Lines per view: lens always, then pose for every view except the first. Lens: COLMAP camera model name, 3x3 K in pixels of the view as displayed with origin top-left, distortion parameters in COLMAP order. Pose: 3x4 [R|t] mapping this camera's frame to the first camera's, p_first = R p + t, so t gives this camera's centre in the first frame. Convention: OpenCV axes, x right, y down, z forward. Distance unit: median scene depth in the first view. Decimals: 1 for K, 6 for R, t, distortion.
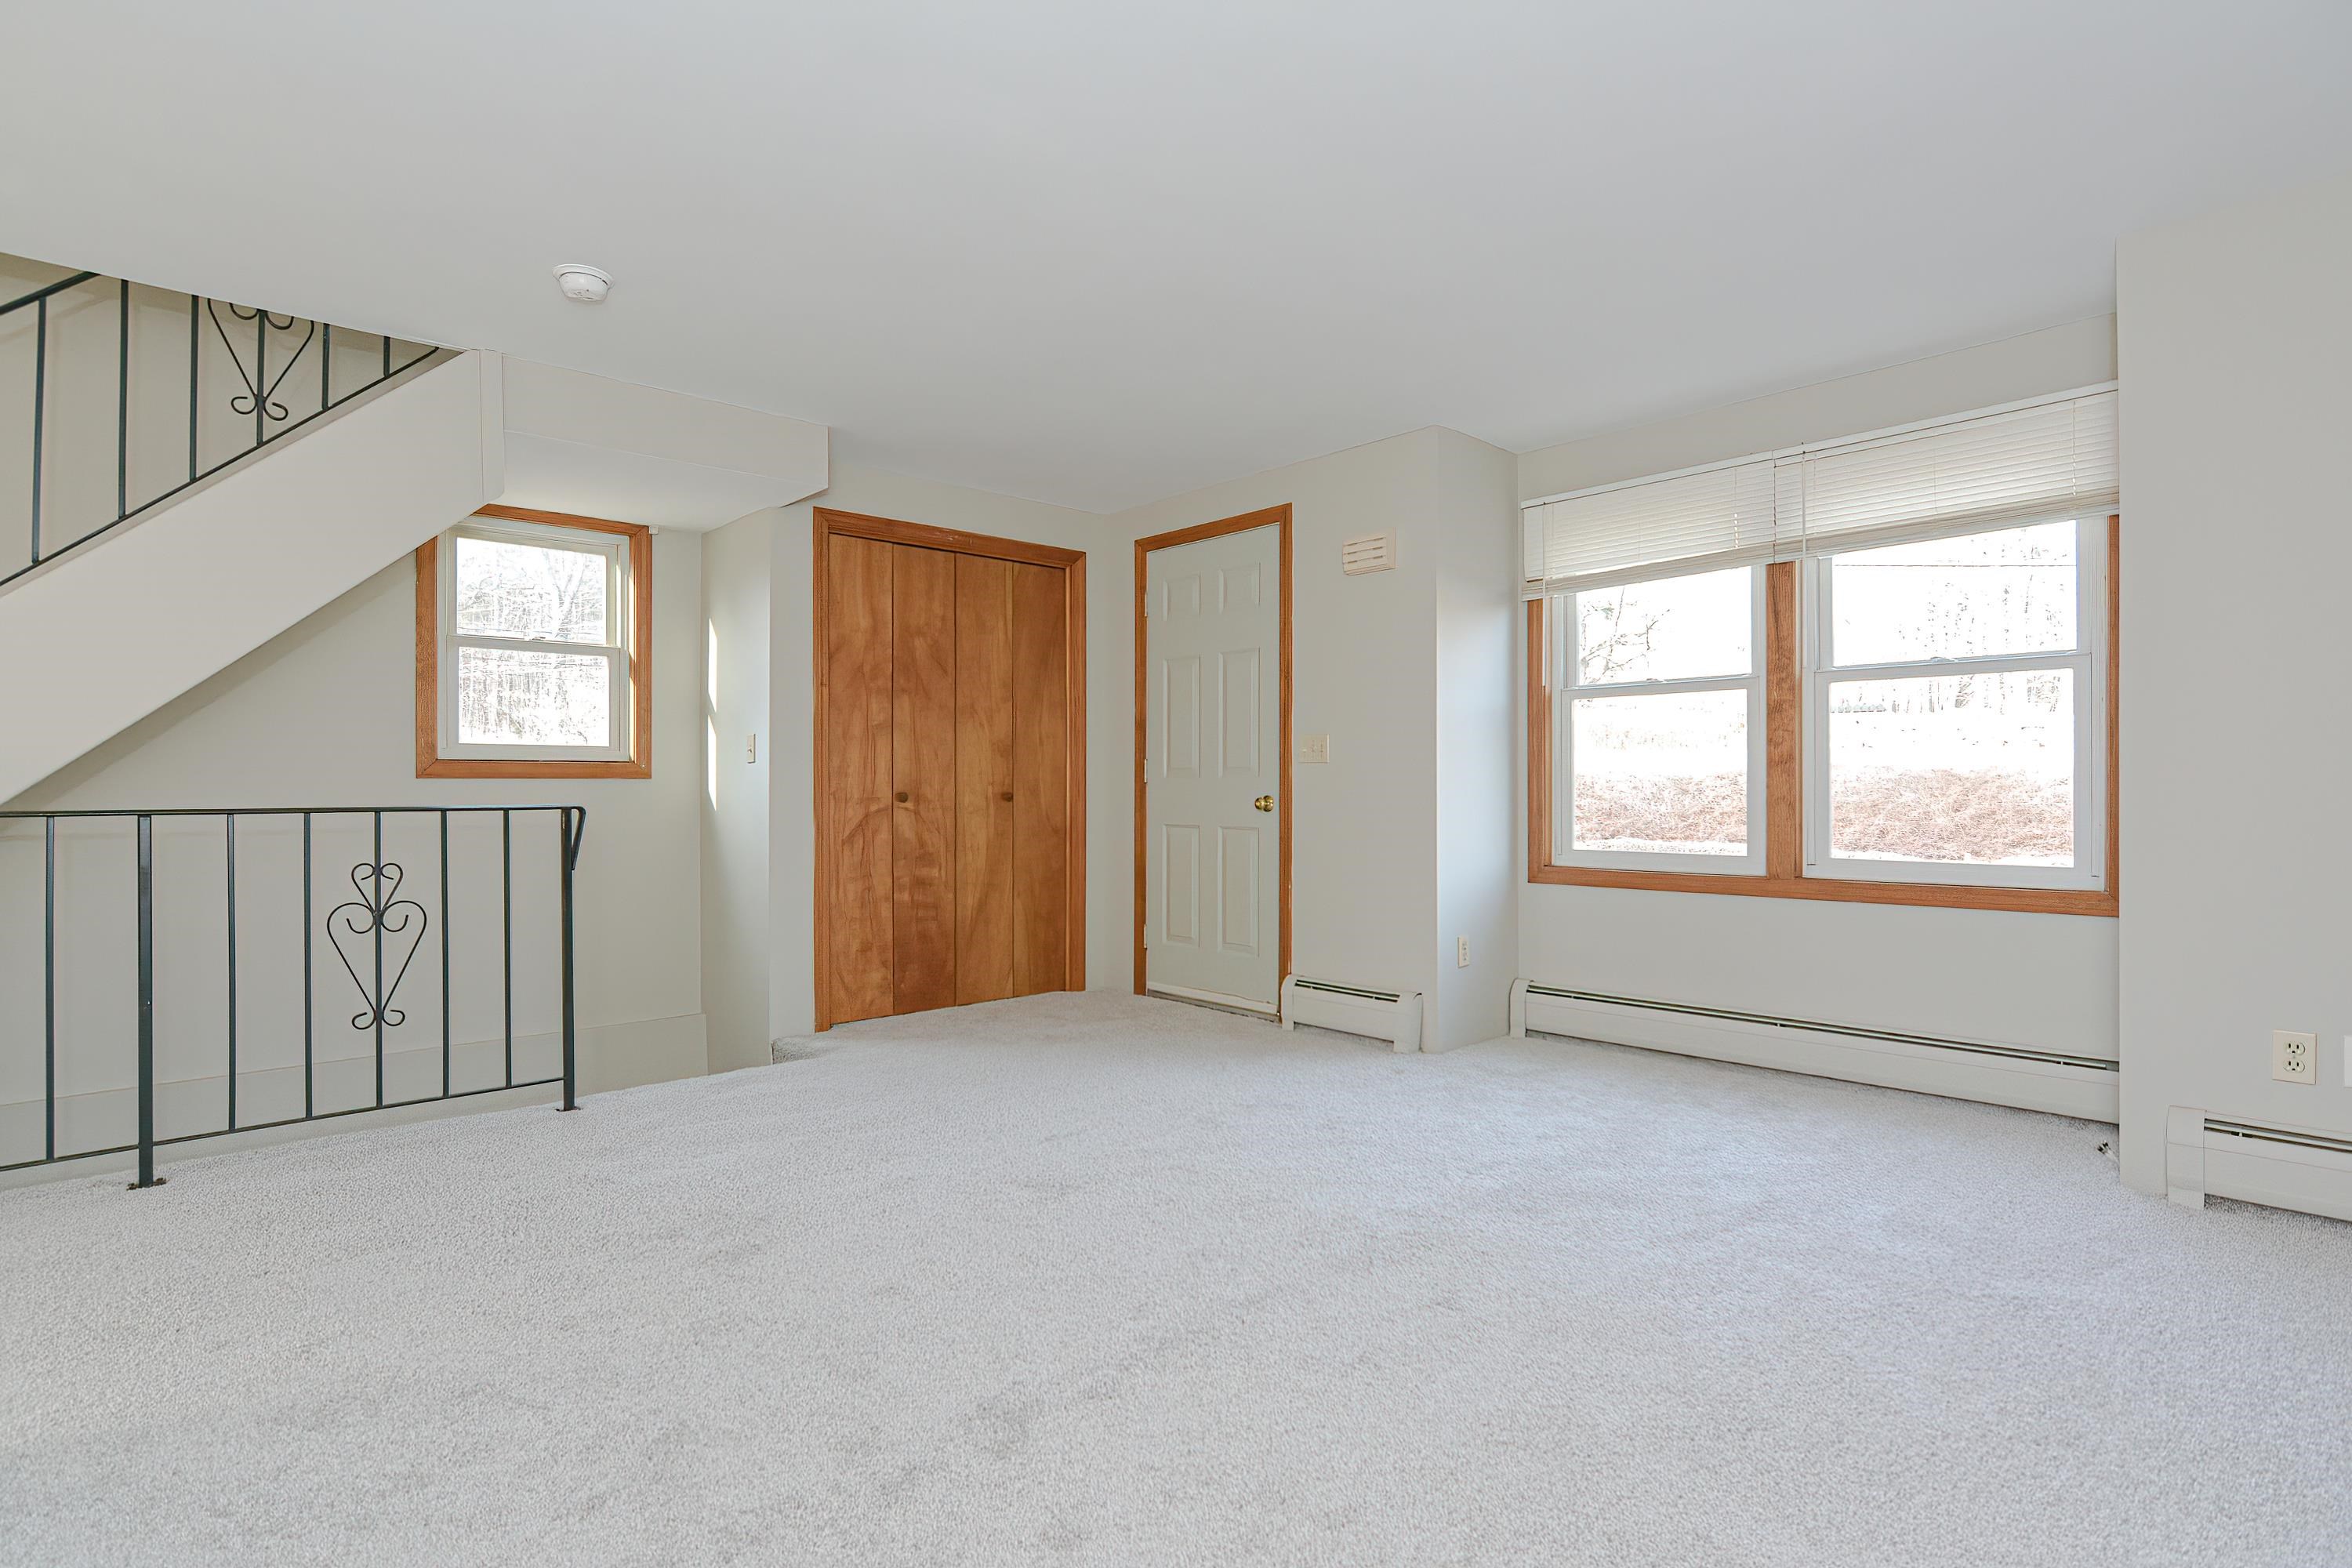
lens RADIAL K [[1185.1, 0, 1133.8], [0, 1185.1, 781.5], [0, 0, 1]] dist [-0.000866, 0.000175]
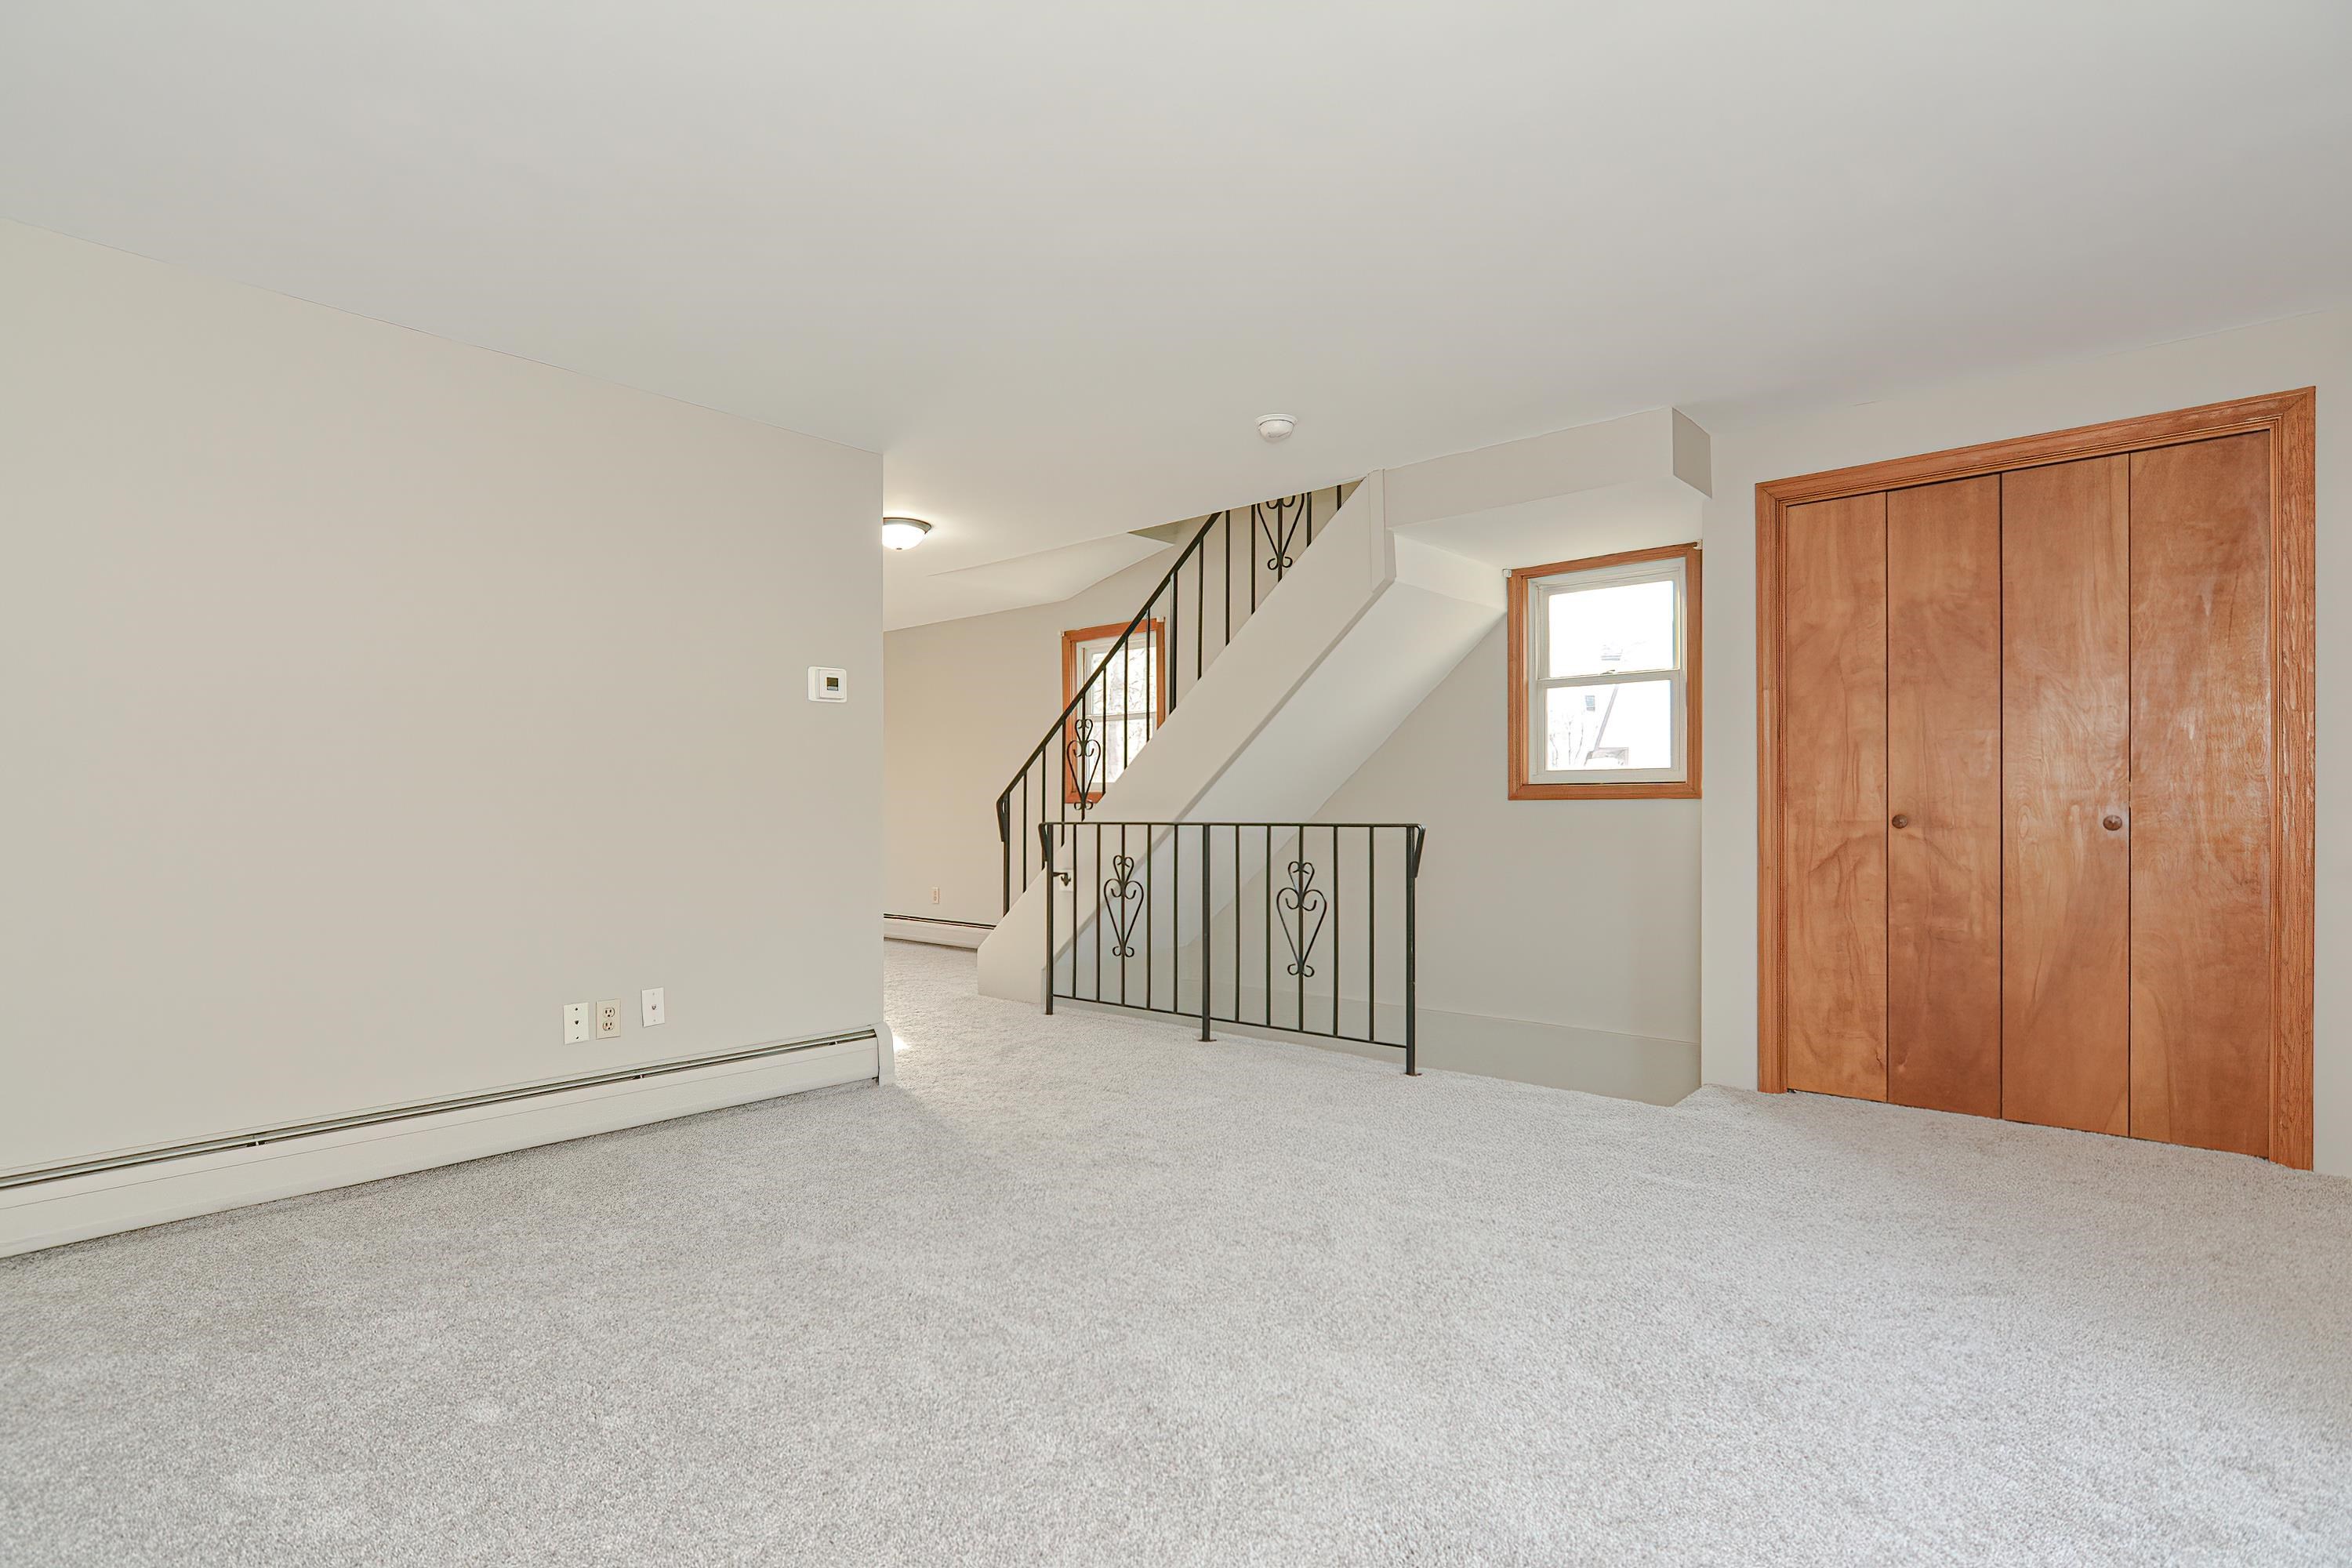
lens RADIAL K [[1190.0, 0, 1173.0], [0, 1190.0, 797.4], [0, 0, 1]] dist [-0.002720, 0.000296]
pose [[0.115275, -0.005571, -0.993318, 0.531422], [0.009011, 0.999949, -0.004562, -0.002890], [0.993293, -0.008425, 0.115320, 0.460950]]
